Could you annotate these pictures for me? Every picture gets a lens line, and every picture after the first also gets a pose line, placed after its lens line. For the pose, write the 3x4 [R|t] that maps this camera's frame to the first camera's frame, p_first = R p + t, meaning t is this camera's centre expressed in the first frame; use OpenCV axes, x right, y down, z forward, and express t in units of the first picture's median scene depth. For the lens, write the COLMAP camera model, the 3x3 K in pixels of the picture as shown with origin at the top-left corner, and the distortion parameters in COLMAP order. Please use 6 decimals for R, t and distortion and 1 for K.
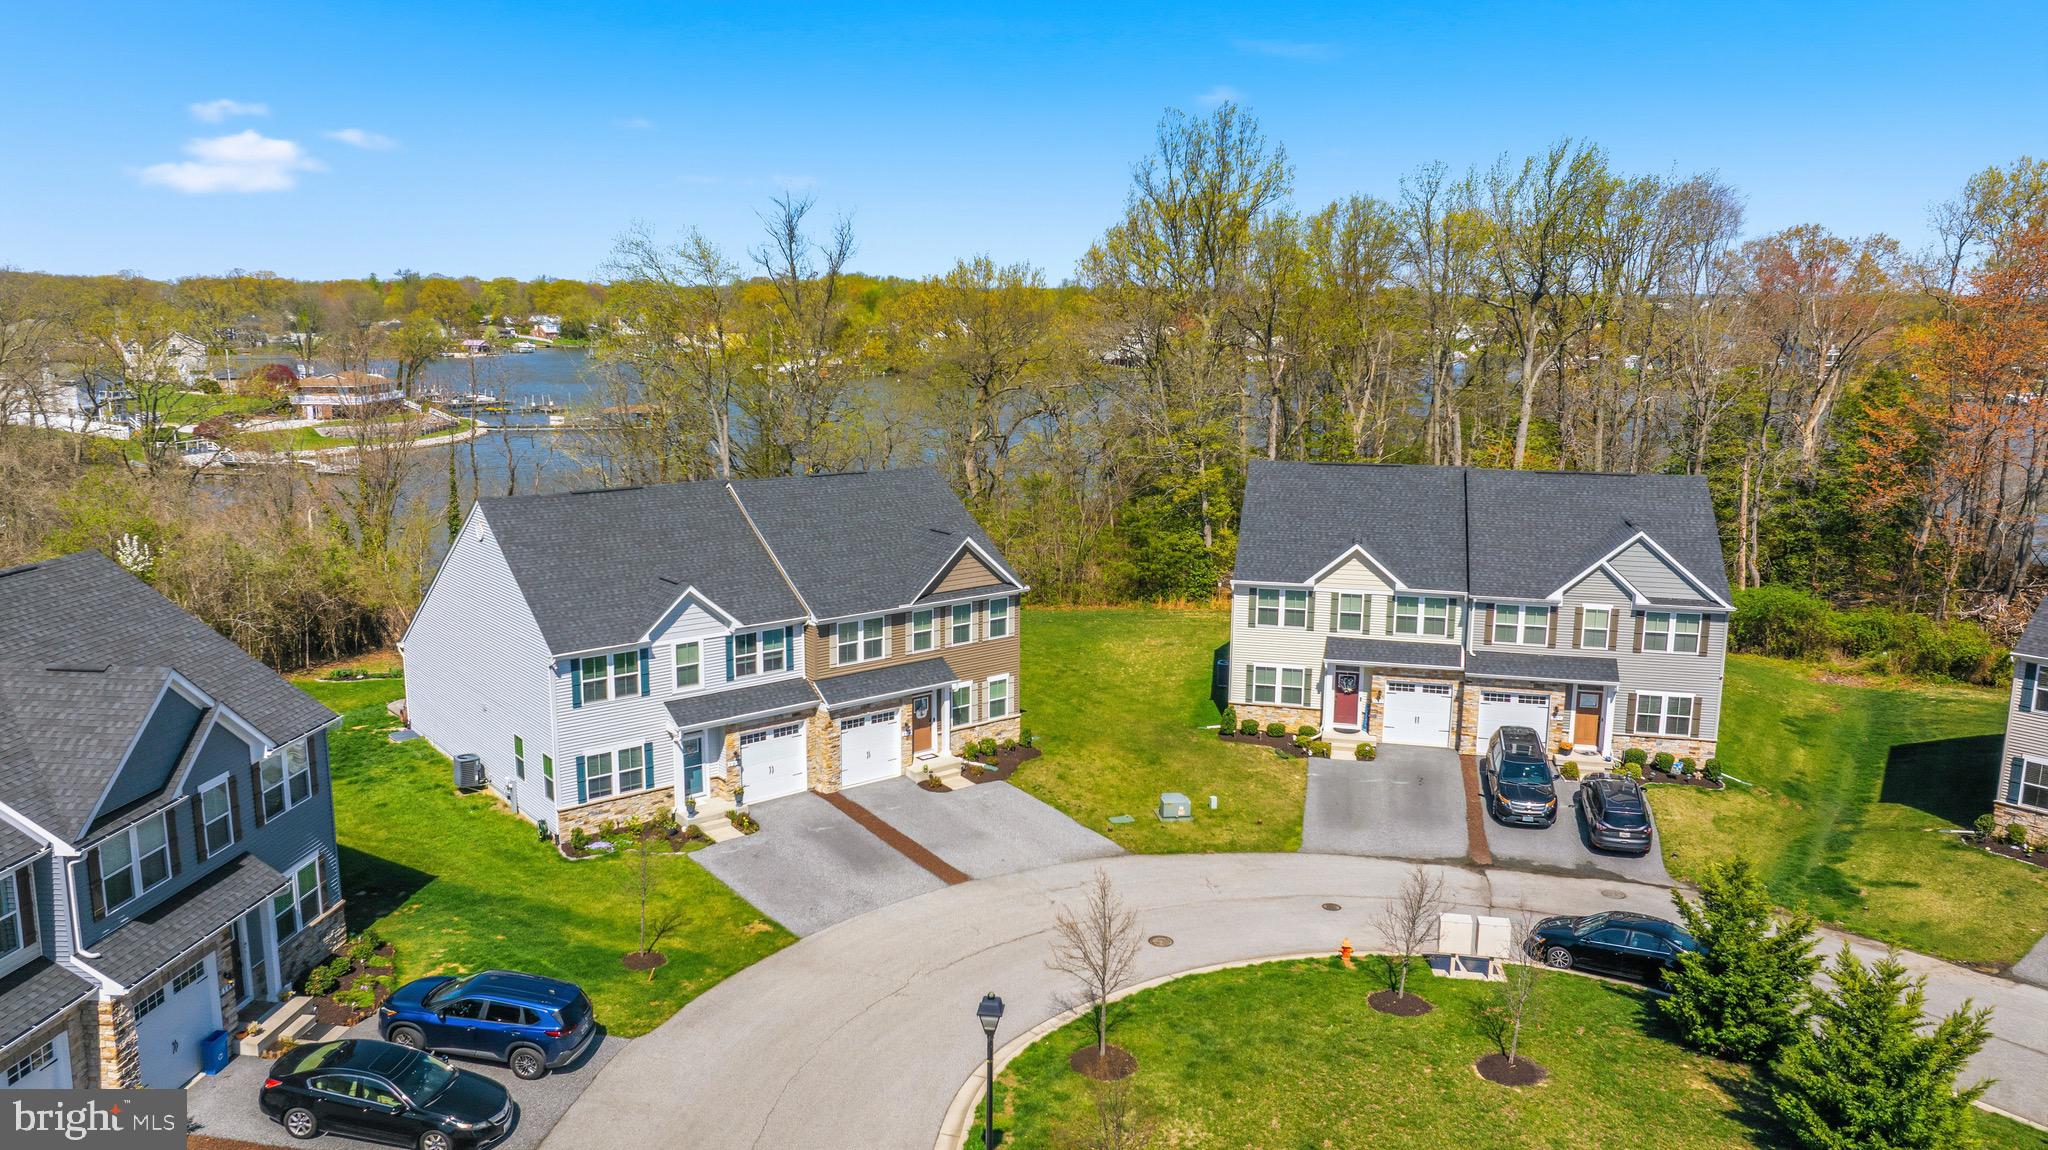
lens RADIAL K [[1438.6, 0, 1024.0], [0, 1438.6, 575.0], [0, 0, 1]] dist [-0.019461, -0.006000]
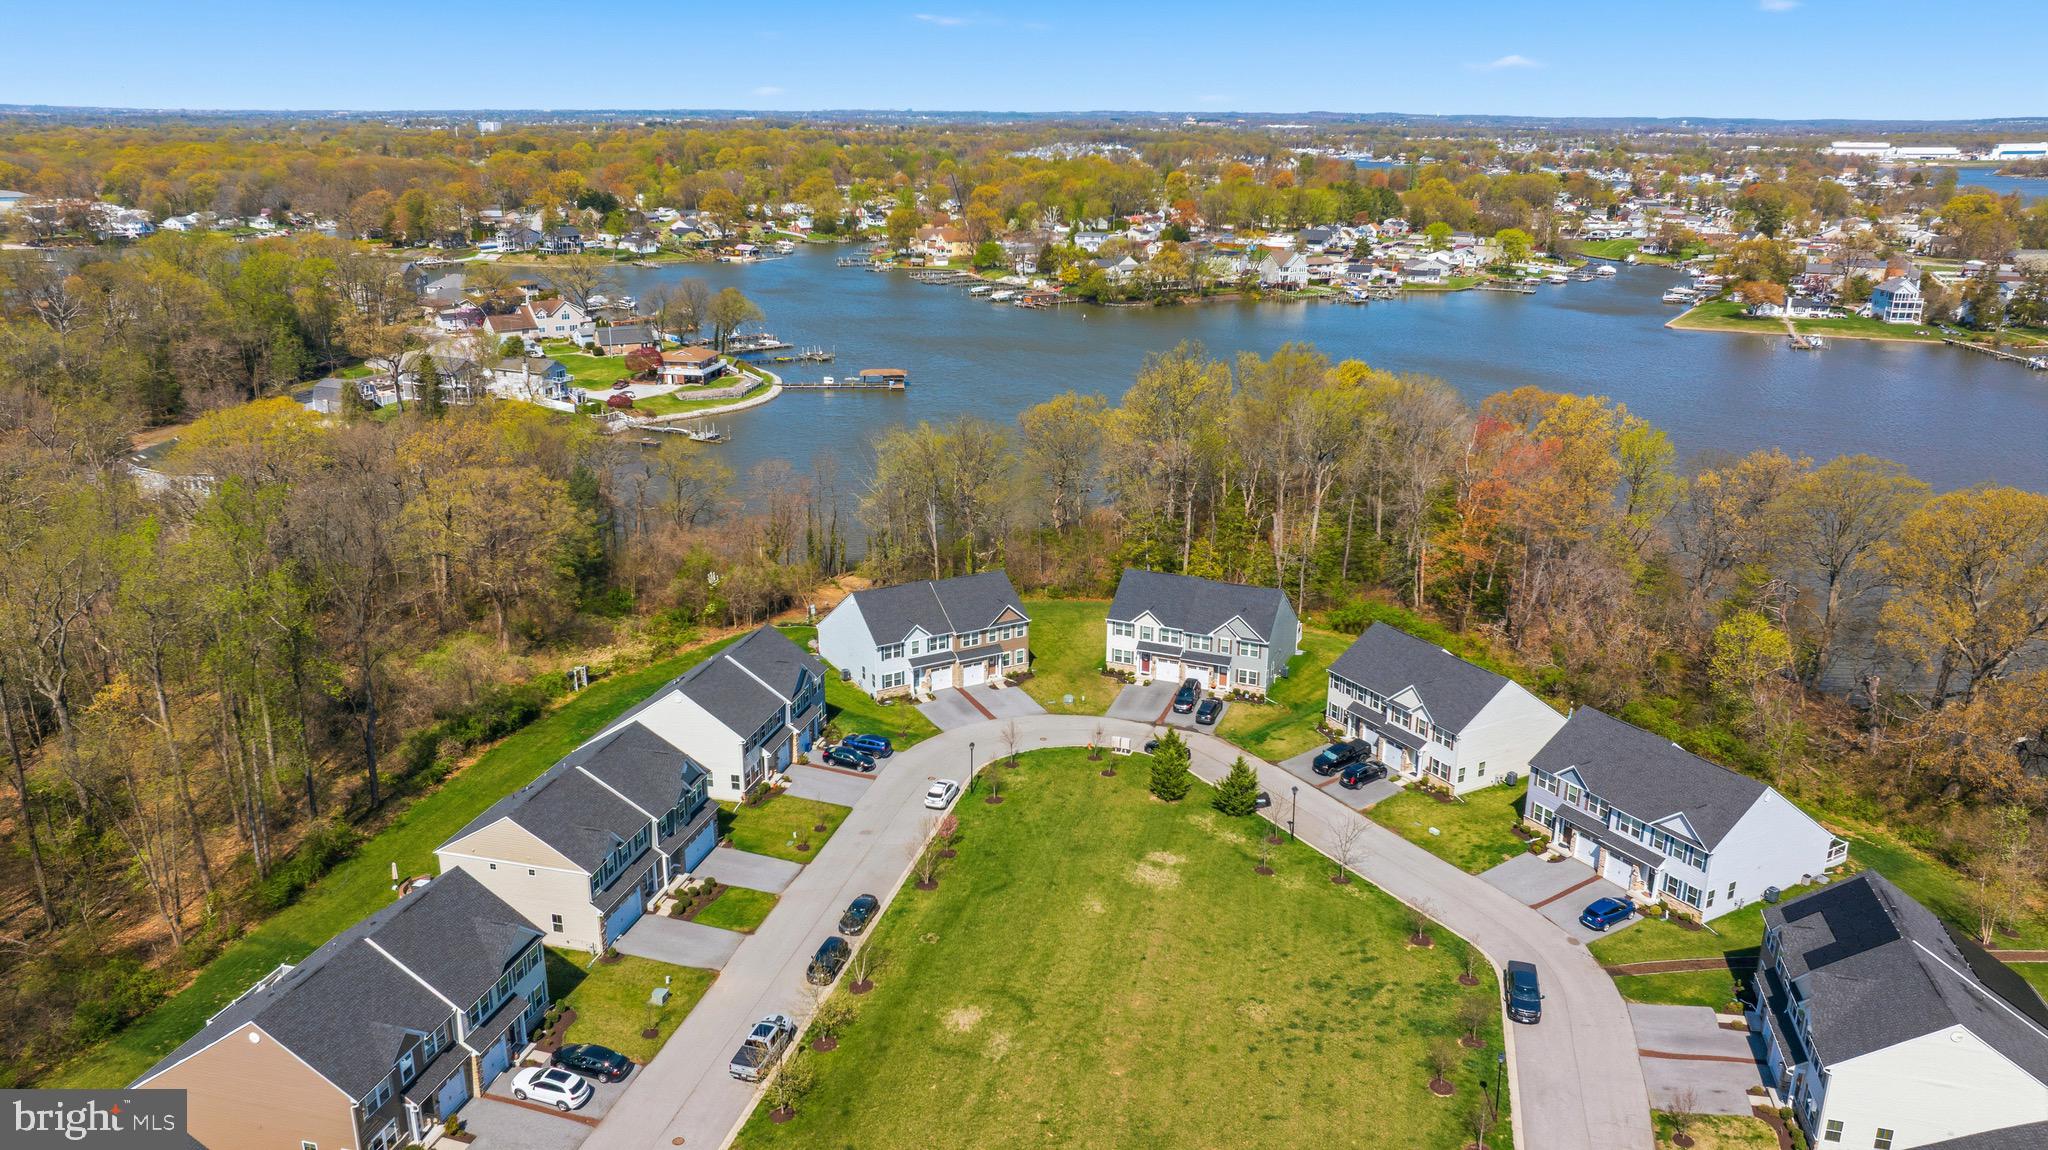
lens RADIAL K [[1436.0, 0, 1024.0], [0, 1436.0, 575.0], [0, 0, 1]] dist [-0.001835, 0.002400]
pose [[0.987516, 0.048355, -0.149916, 0.455743], [-0.030369, 0.992307, 0.120018, -0.466613], [0.154566, -0.113967, 0.981387, -1.992554]]
